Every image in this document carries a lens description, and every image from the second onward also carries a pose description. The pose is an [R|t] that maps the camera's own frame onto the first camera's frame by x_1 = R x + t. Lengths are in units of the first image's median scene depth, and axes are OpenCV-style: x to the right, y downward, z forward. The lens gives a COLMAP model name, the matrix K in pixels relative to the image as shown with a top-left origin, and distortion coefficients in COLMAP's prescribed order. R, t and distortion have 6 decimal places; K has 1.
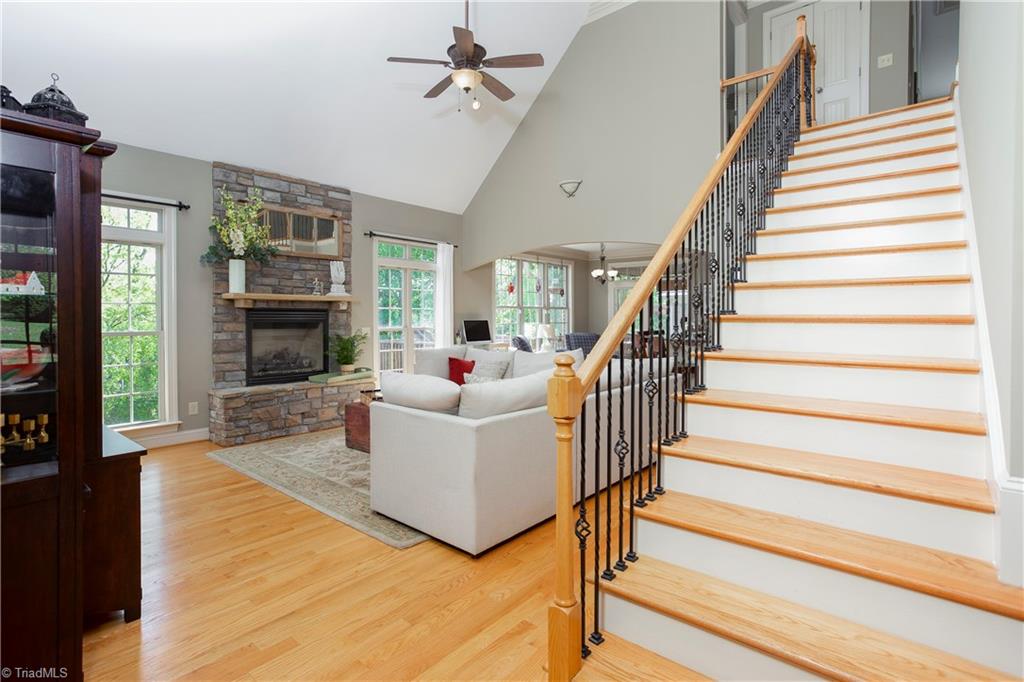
lens RADIAL K [[497.7, 0, 510.3], [0, 497.7, 331.6], [0, 0, 1]] dist [-0.000069, 0.000316]
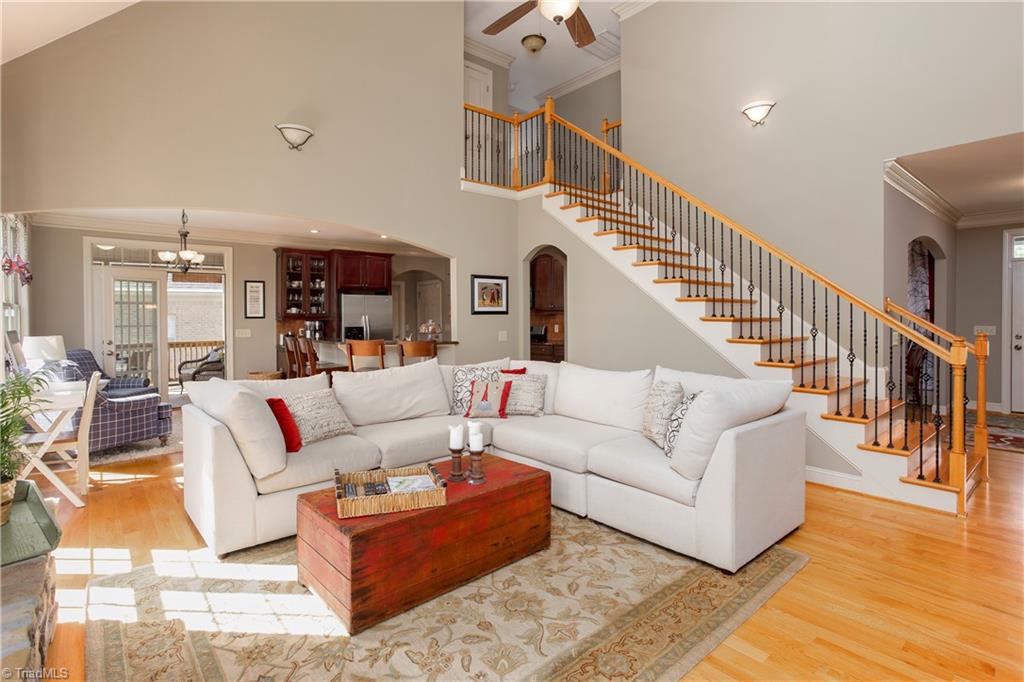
lens RADIAL K [[497.7, 0, 511.7], [0, 497.7, 332.6], [0, 0, 1]] dist [-0.000069, 0.000316]
pose [[0.140348, -0.012861, 0.990019, -0.846355], [0.027588, 0.999578, 0.009074, -0.018617], [-0.989718, 0.026039, 0.140644, 0.965615]]
